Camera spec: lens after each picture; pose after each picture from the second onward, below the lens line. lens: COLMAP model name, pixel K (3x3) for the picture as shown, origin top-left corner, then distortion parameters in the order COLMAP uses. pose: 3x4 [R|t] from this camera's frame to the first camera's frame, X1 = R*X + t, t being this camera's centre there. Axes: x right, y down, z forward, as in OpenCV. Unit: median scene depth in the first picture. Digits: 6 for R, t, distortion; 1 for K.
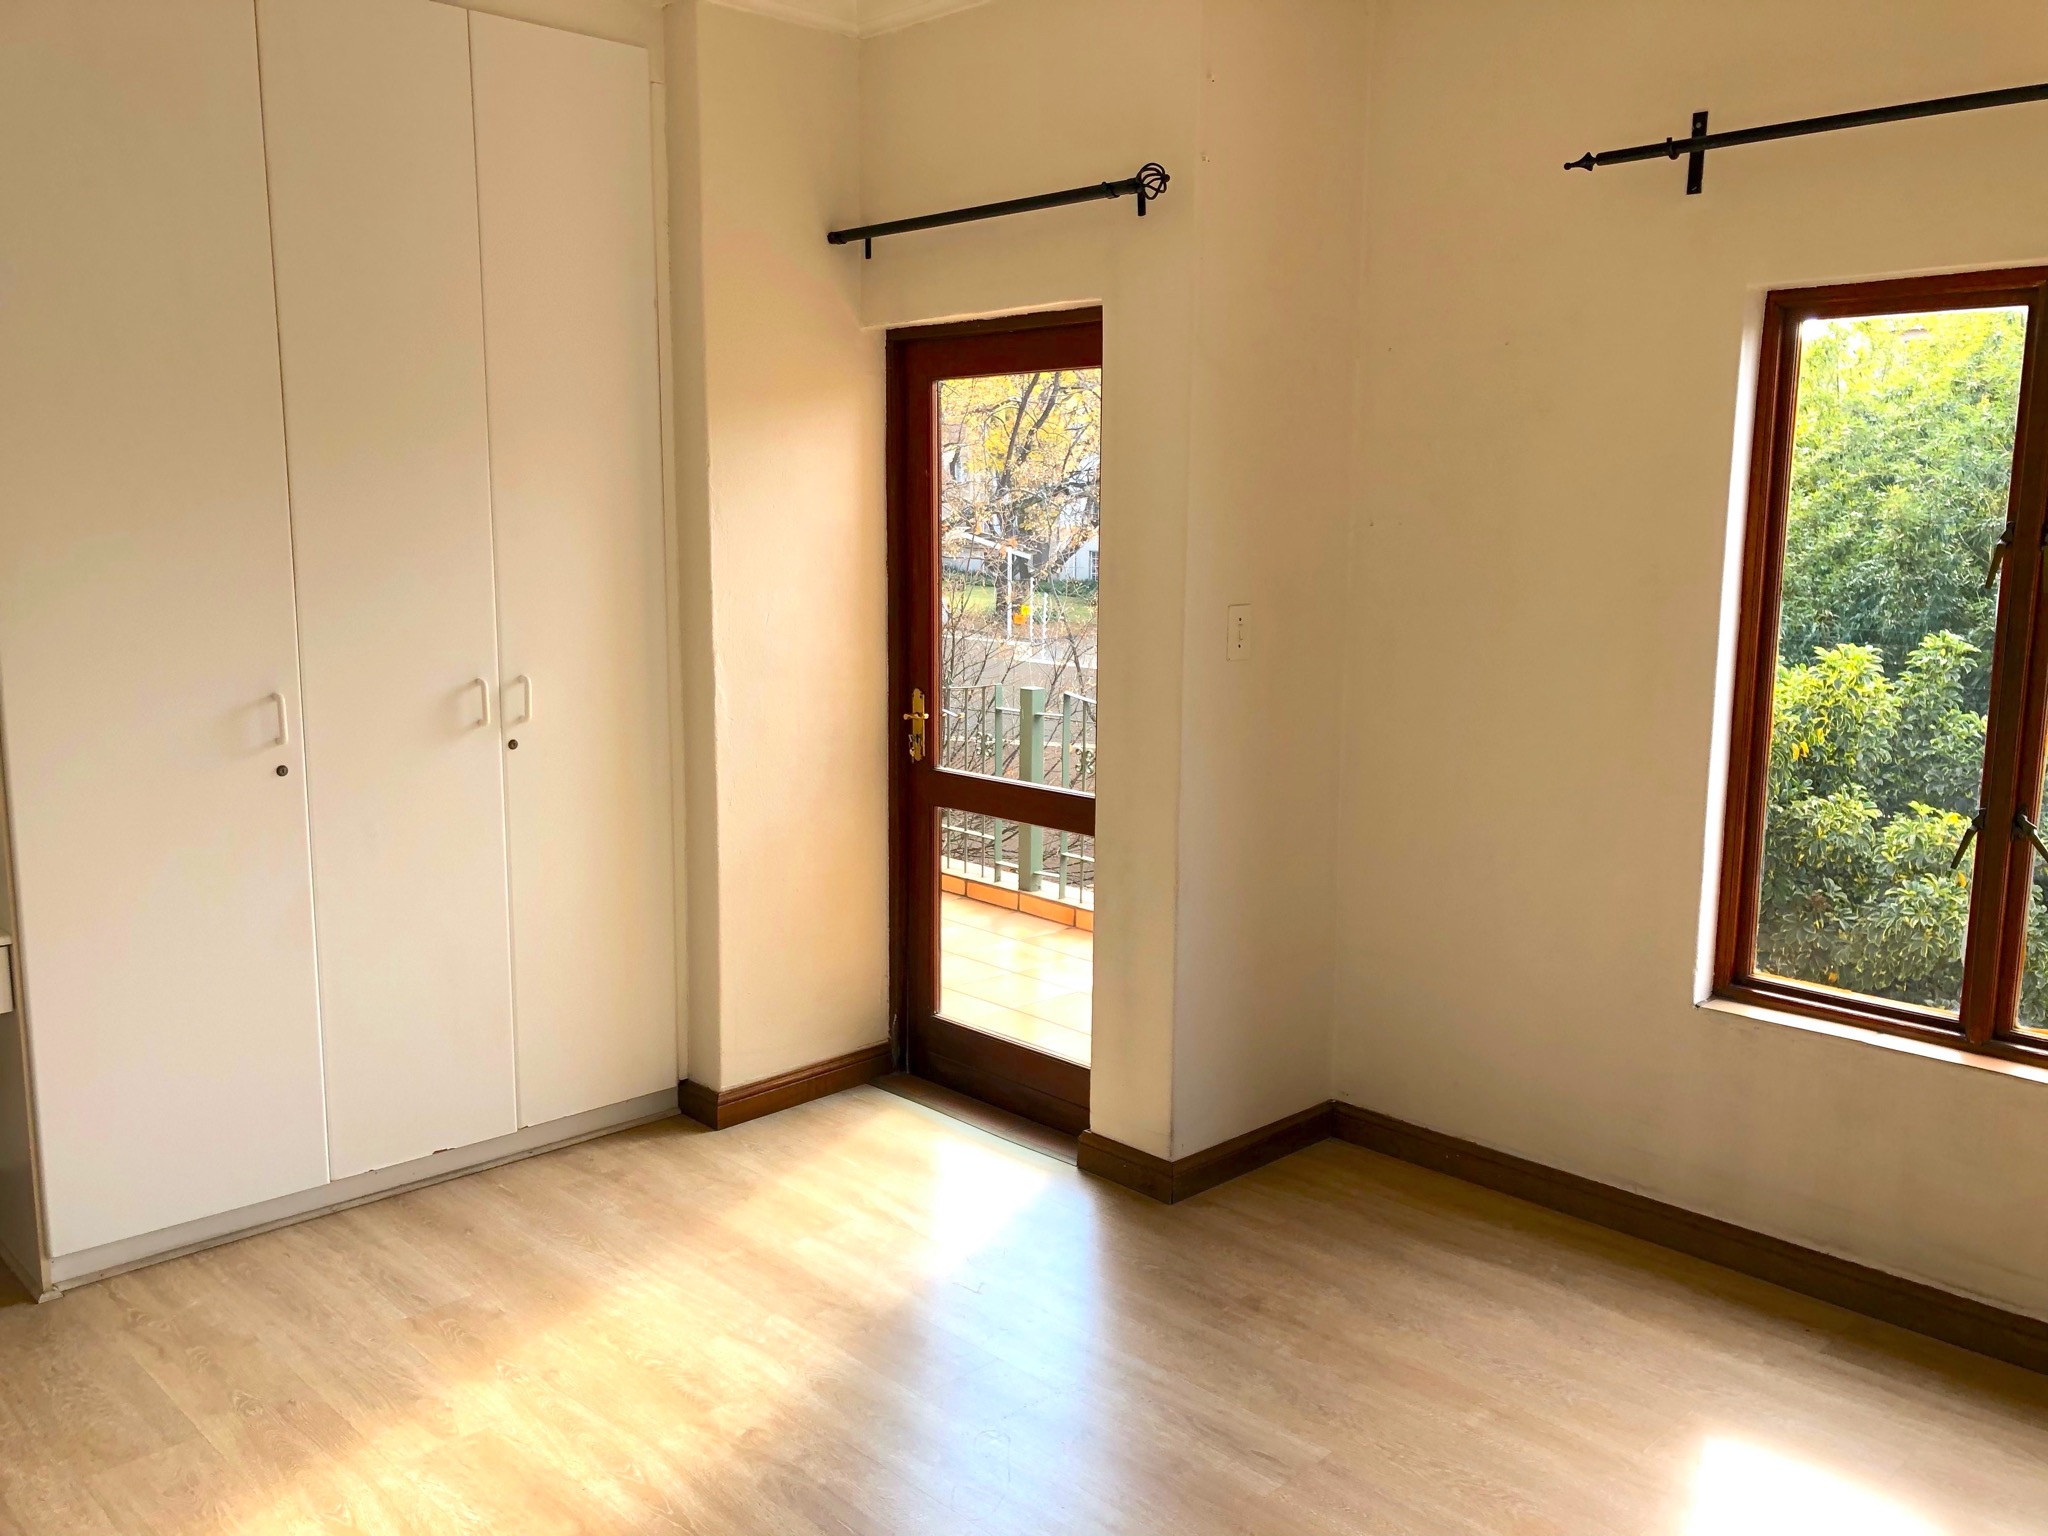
lens RADIAL K [[1685.1, 0, 1024.0], [0, 1685.1, 768.0], [0, 0, 1]] dist [0.066883, -0.068284]
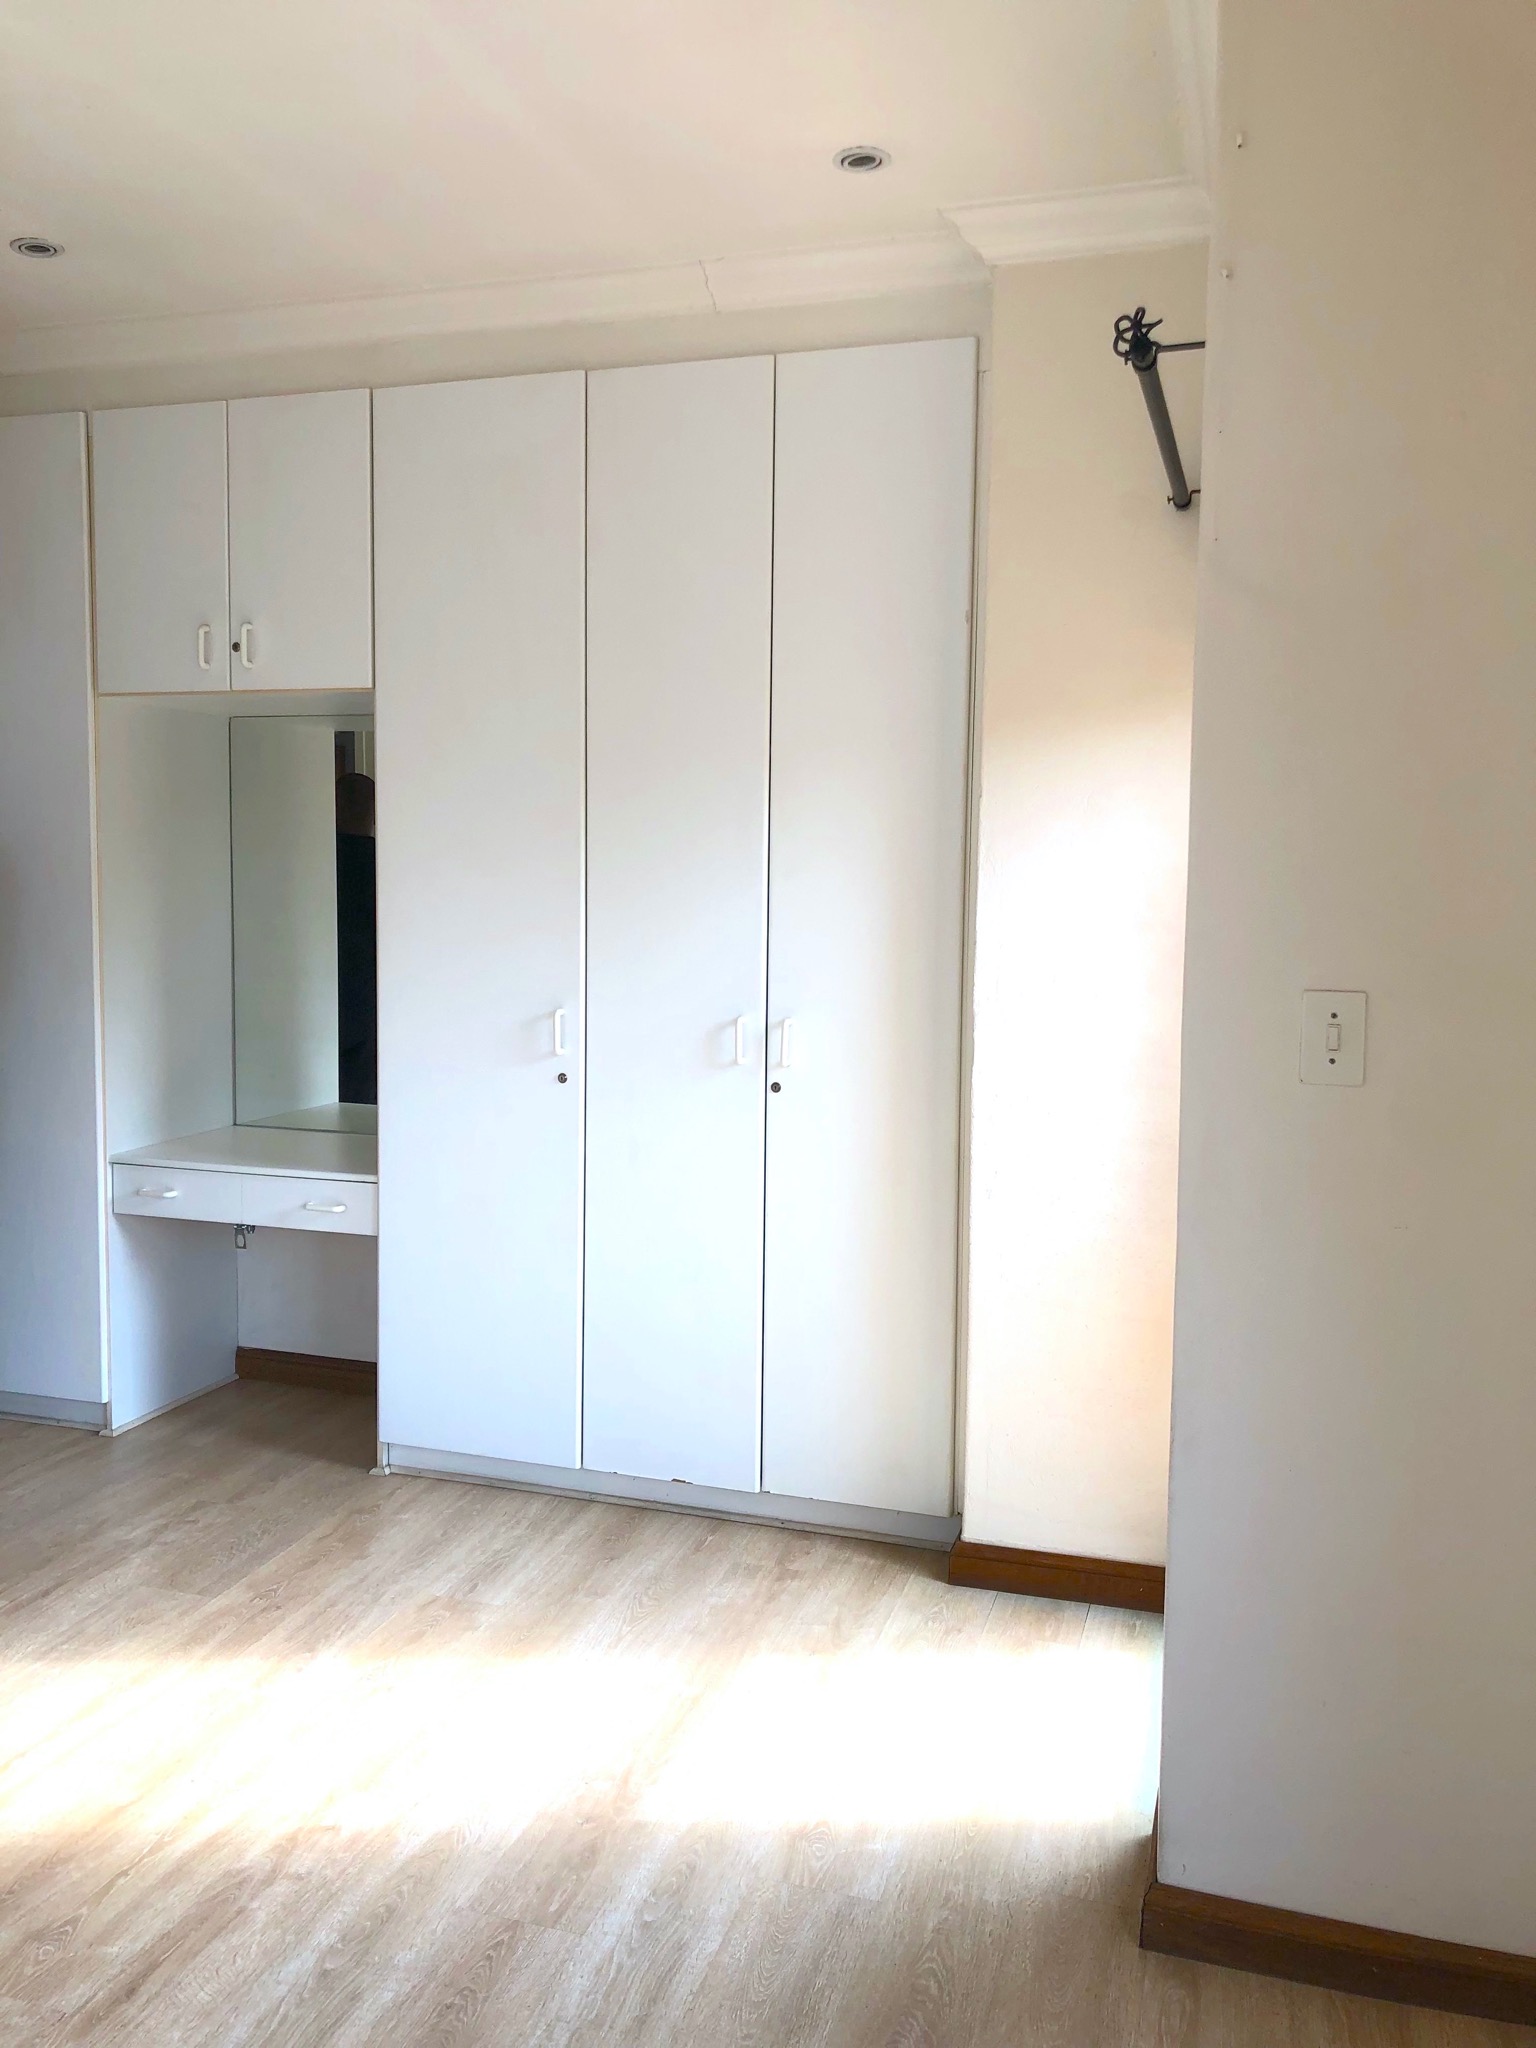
lens RADIAL K [[1680.9, 0, 768.0], [0, 1680.9, 1024.0], [0, 0, 1]] dist [-0.002933, 0.003686]
pose [[0.467988, 0.083302, -0.879800, 0.549636], [-0.148042, 0.988869, 0.014882, -0.065631], [0.871247, 0.123283, 0.475111, 0.564599]]
